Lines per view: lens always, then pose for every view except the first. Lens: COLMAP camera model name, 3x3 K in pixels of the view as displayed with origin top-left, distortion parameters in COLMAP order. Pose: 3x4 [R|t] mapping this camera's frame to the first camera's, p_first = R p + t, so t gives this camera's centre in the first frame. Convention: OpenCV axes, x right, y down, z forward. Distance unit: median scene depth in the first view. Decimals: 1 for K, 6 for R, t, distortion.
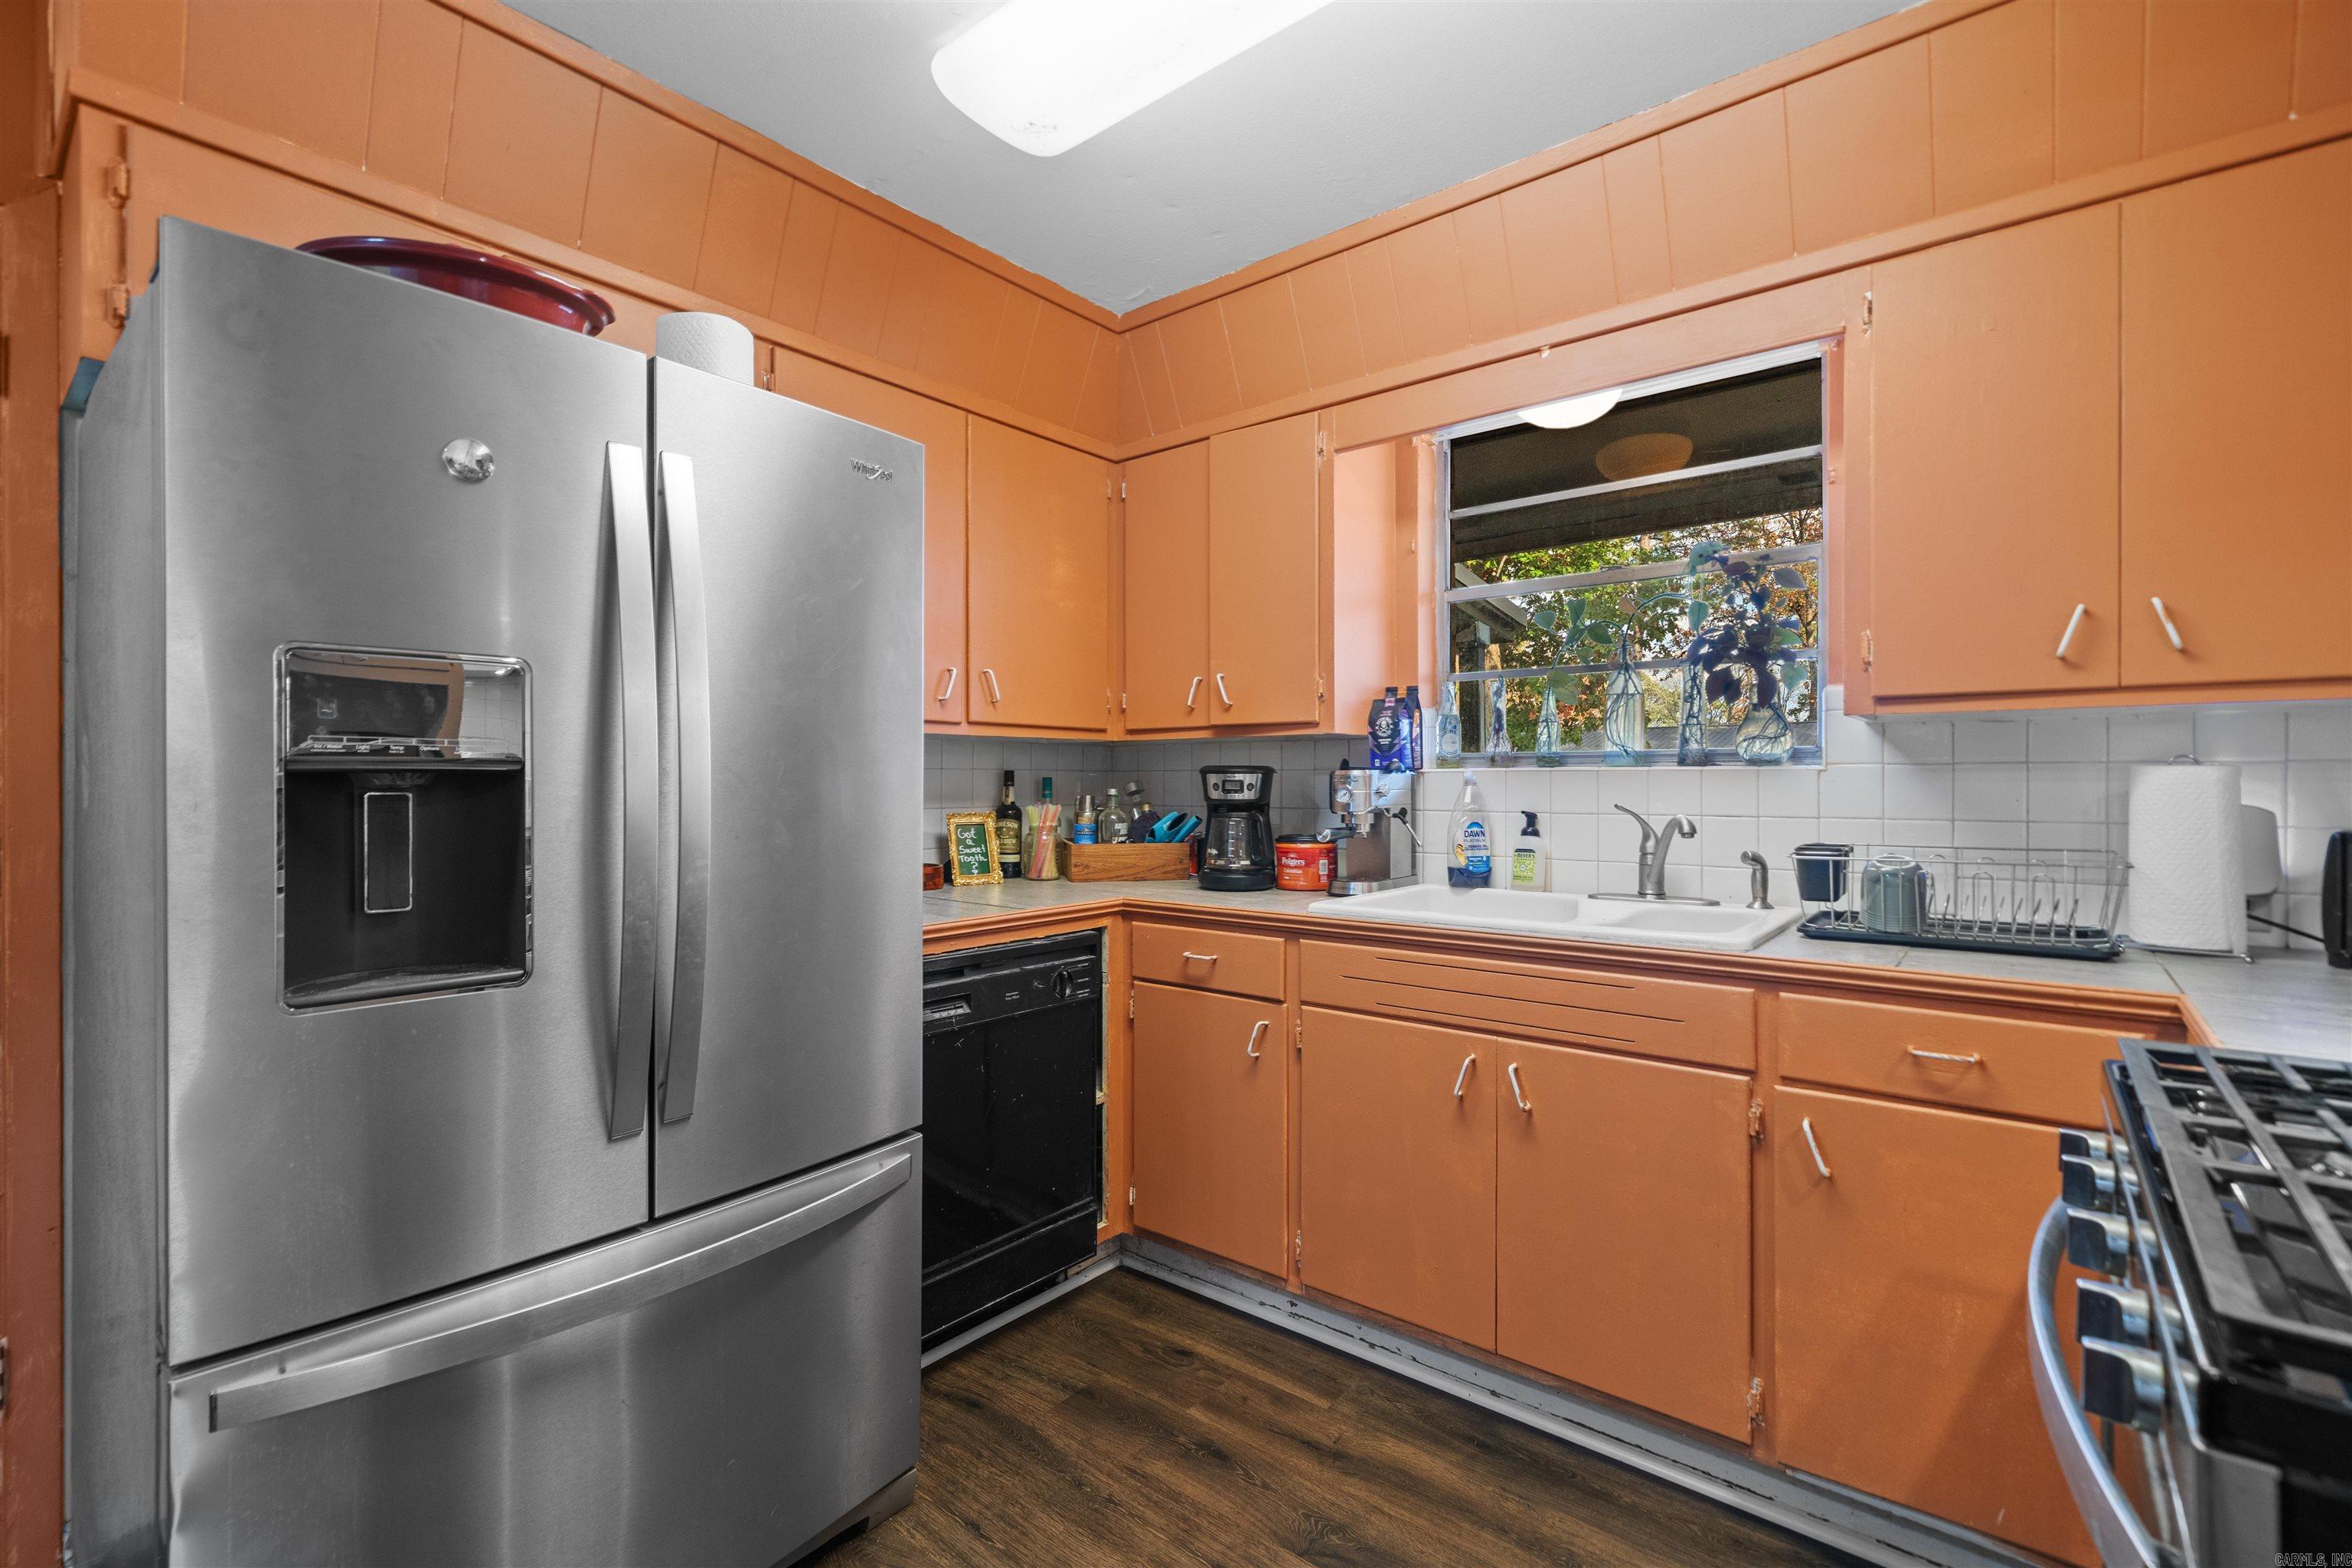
lens RADIAL K [[1065.6, 0, 1185.1], [0, 1065.6, 780.1], [0, 0, 1]] dist [0.000485, 0.000292]
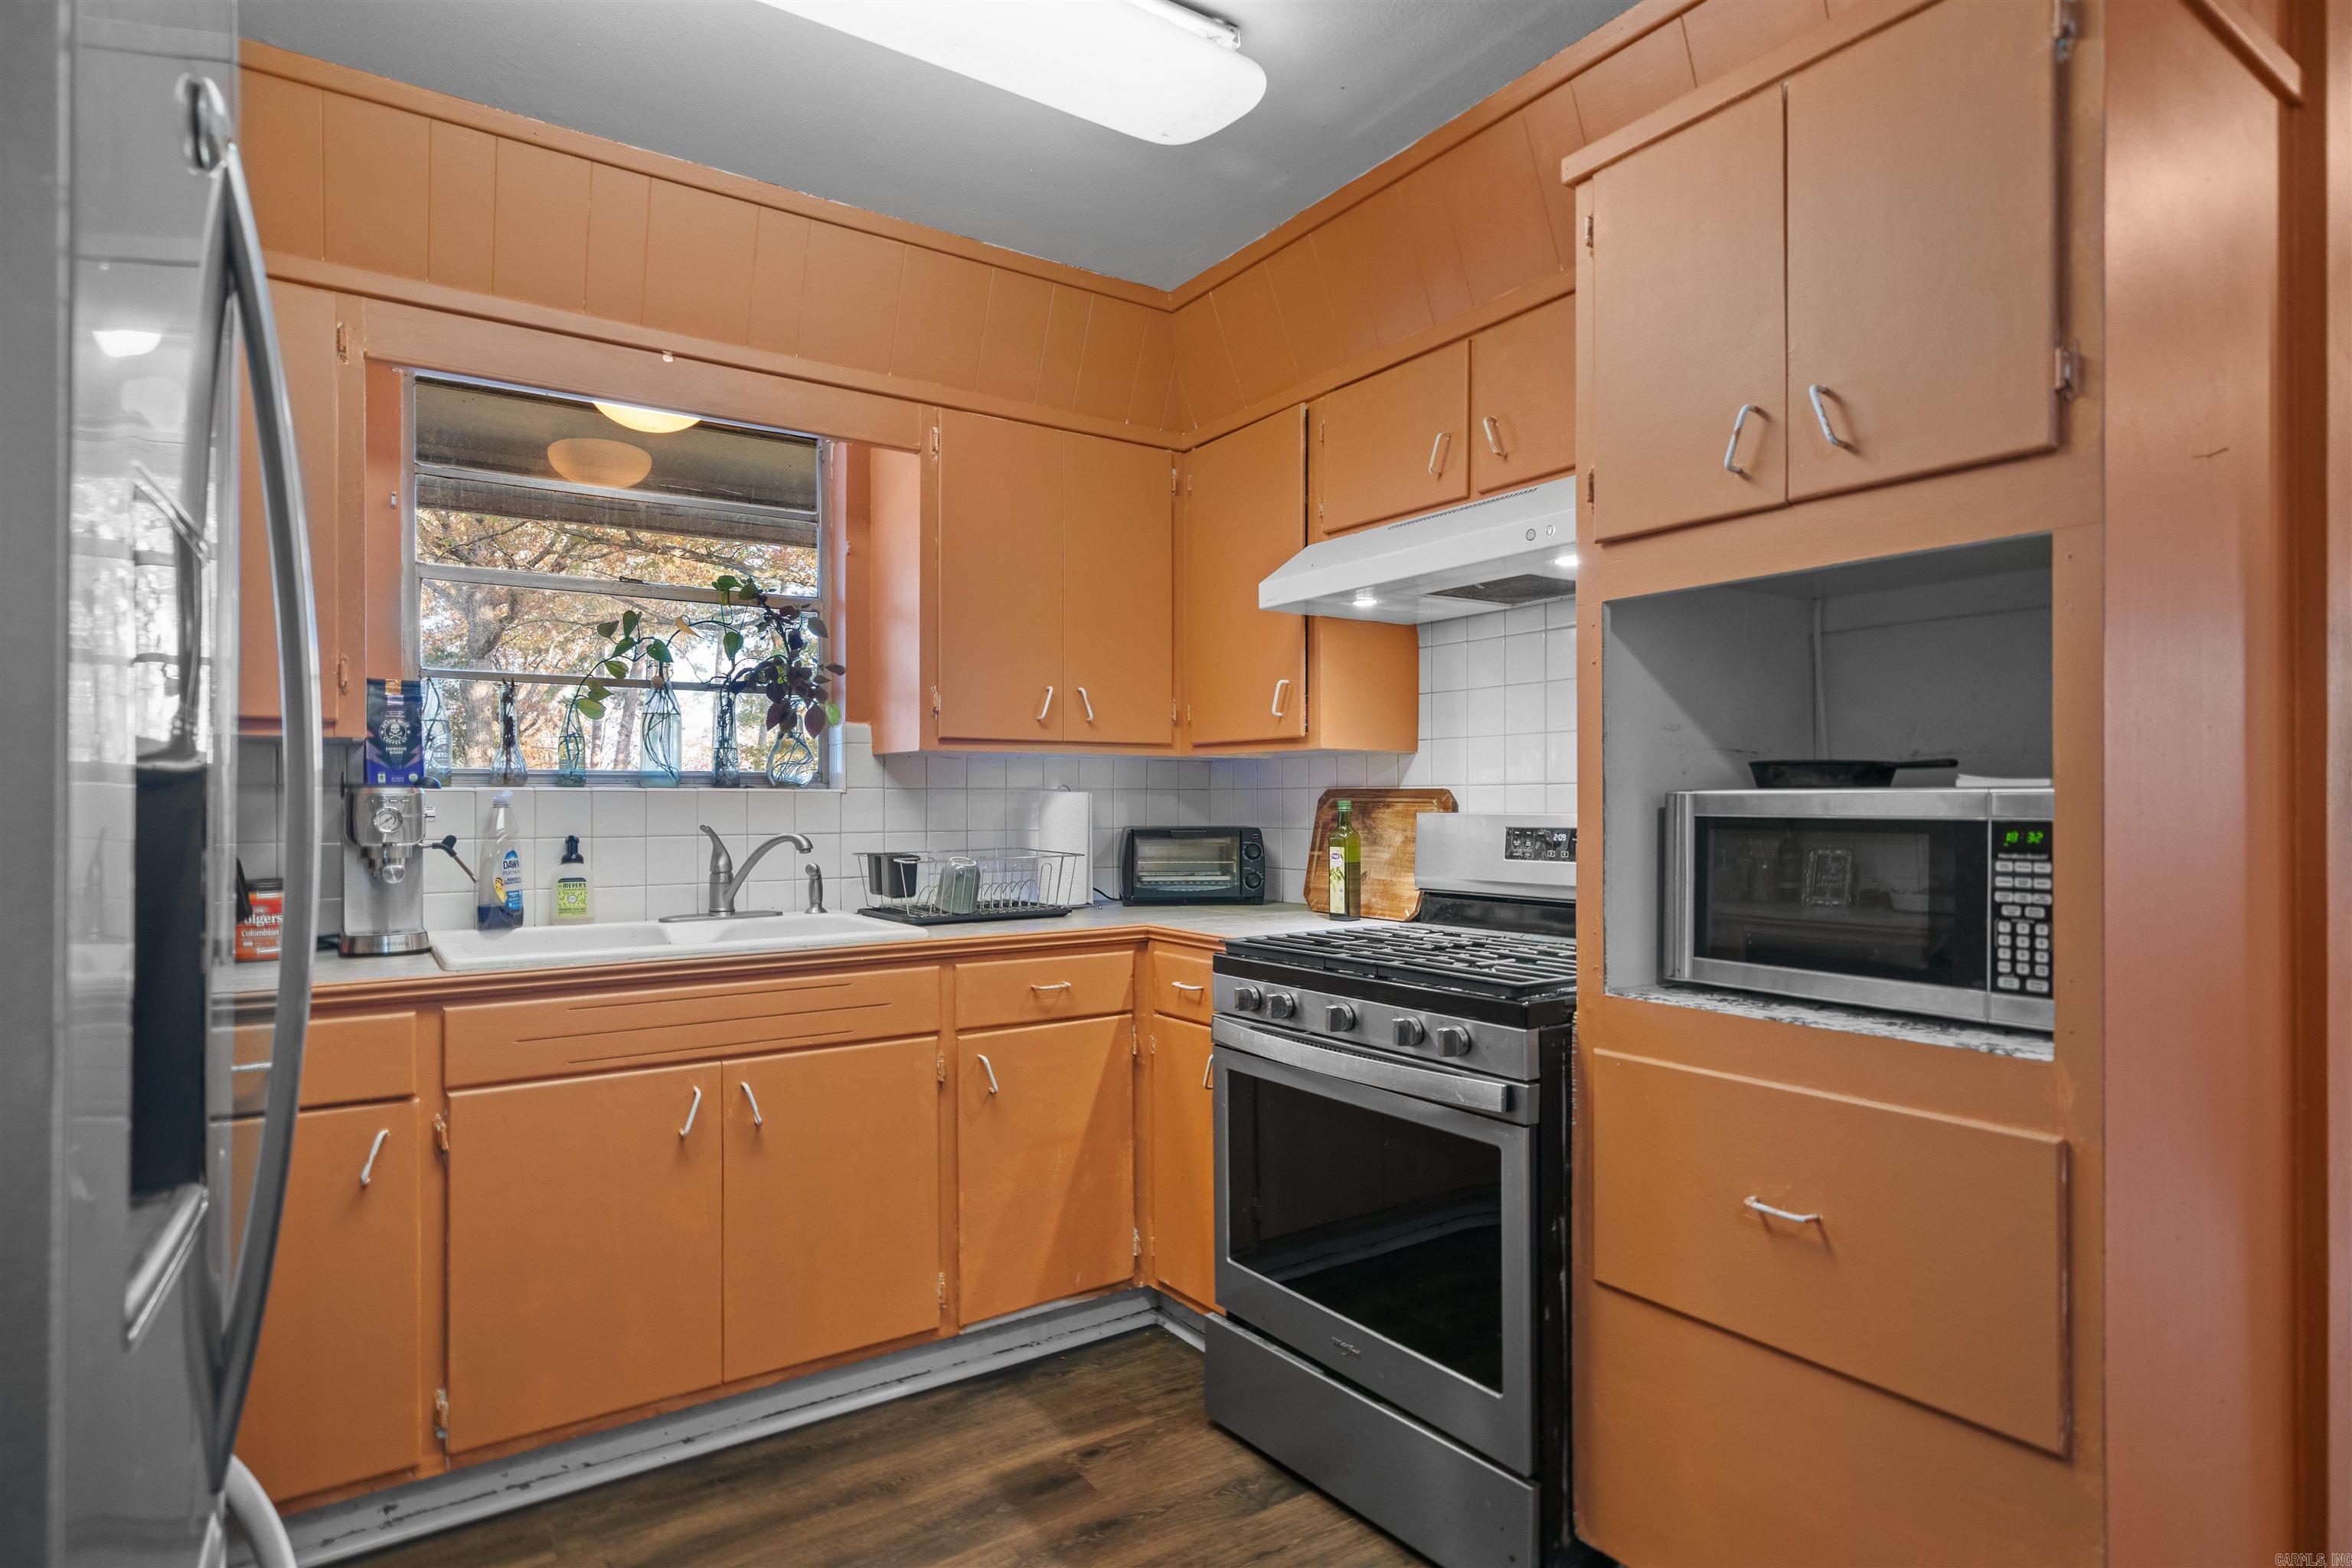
lens RADIAL K [[1271.3, 0, 1189.2], [0, 1271.3, 799.1], [0, 0, 1]] dist [0.017509, -0.000170]
pose [[0.259592, 0.002230, 0.965716, -0.705468], [-0.000697, 0.999998, -0.002122, 0.000223], [-0.965718, -0.000123, 0.259593, 0.264316]]
